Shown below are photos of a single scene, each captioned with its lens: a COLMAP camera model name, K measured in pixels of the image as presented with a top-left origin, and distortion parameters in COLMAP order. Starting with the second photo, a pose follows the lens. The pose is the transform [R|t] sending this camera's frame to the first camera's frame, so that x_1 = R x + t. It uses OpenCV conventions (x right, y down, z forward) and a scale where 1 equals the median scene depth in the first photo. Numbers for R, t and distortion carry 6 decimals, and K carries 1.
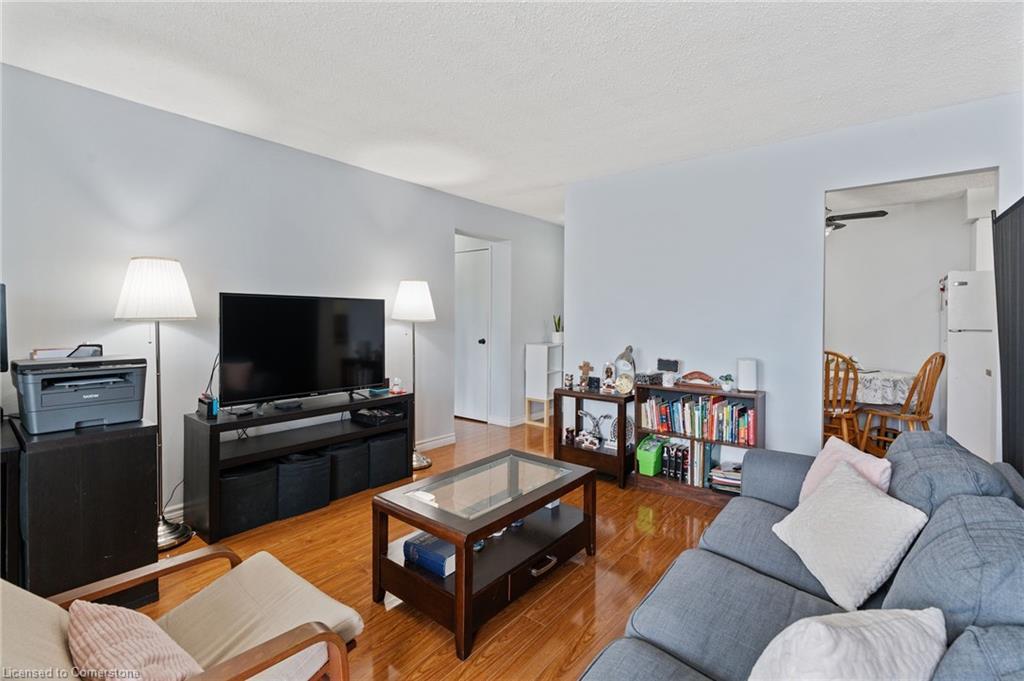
lens RADIAL K [[461.1, 0, 507.5], [0, 461.1, 321.7], [0, 0, 1]] dist [-0.011118, 0.003038]
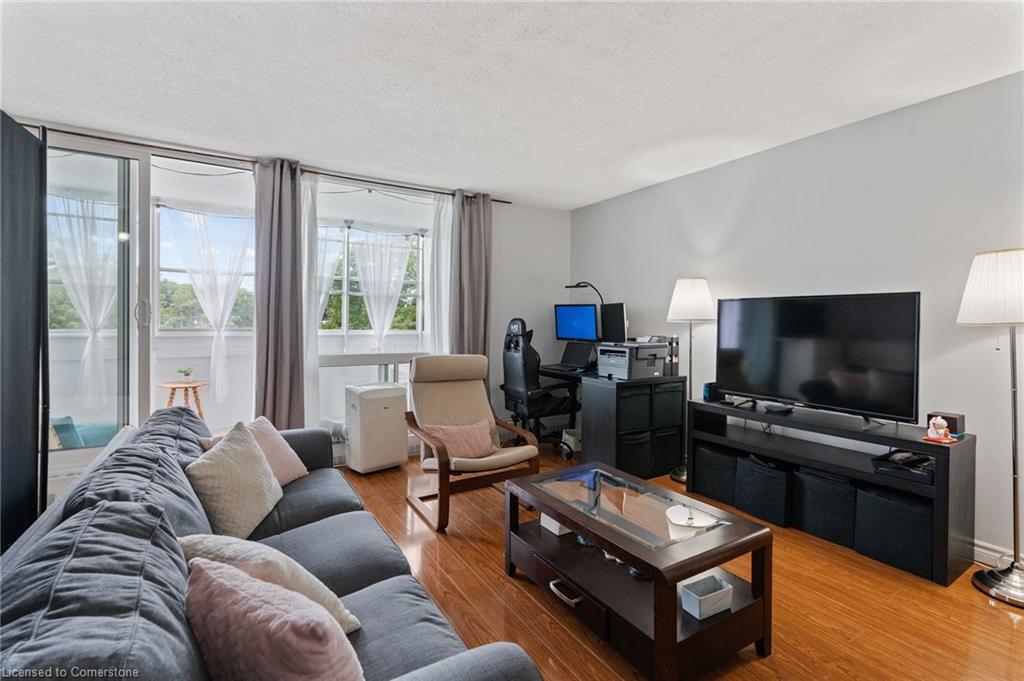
lens RADIAL K [[461.1, 0, 508.8], [0, 461.1, 334.2], [0, 0, 1]] dist [-0.011118, 0.003038]
pose [[-0.342263, 0.026087, -0.939242, 0.608487], [-0.008215, 0.999493, 0.030754, -0.003156], [0.939568, 0.018242, -0.341875, 0.762428]]
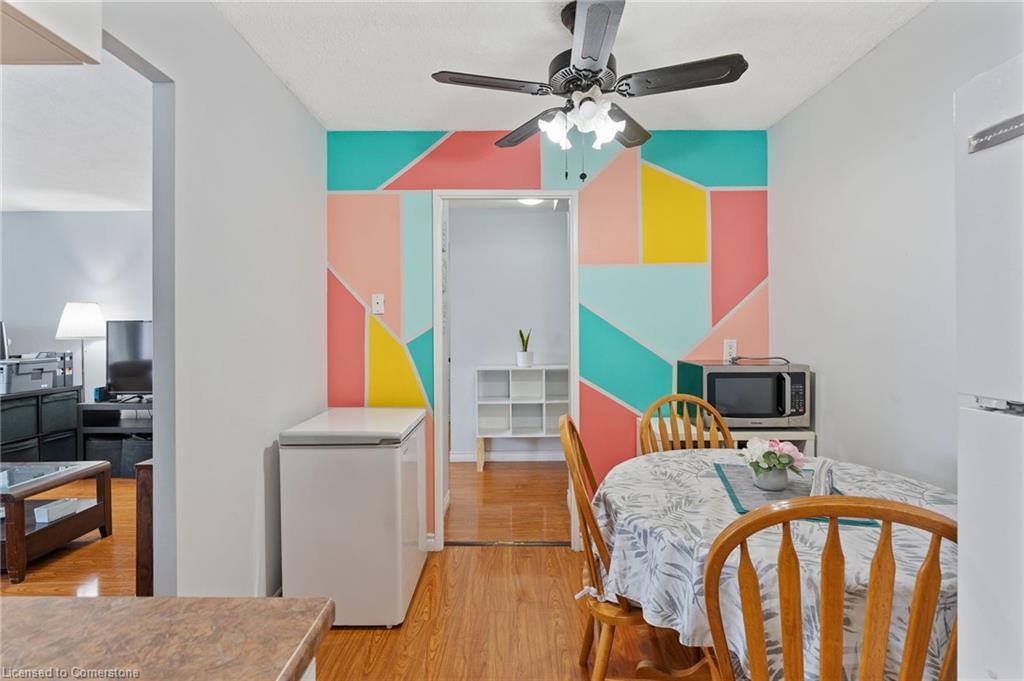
lens RADIAL K [[461.1, 0, 515.5], [0, 461.1, 331.7], [0, 0, 1]] dist [-0.011118, 0.003038]
pose [[0.639765, -0.005017, -0.768554, 1.221664], [0.008947, 0.999960, 0.000920, -0.012531], [0.768519, -0.007465, 0.639784, 0.911248]]
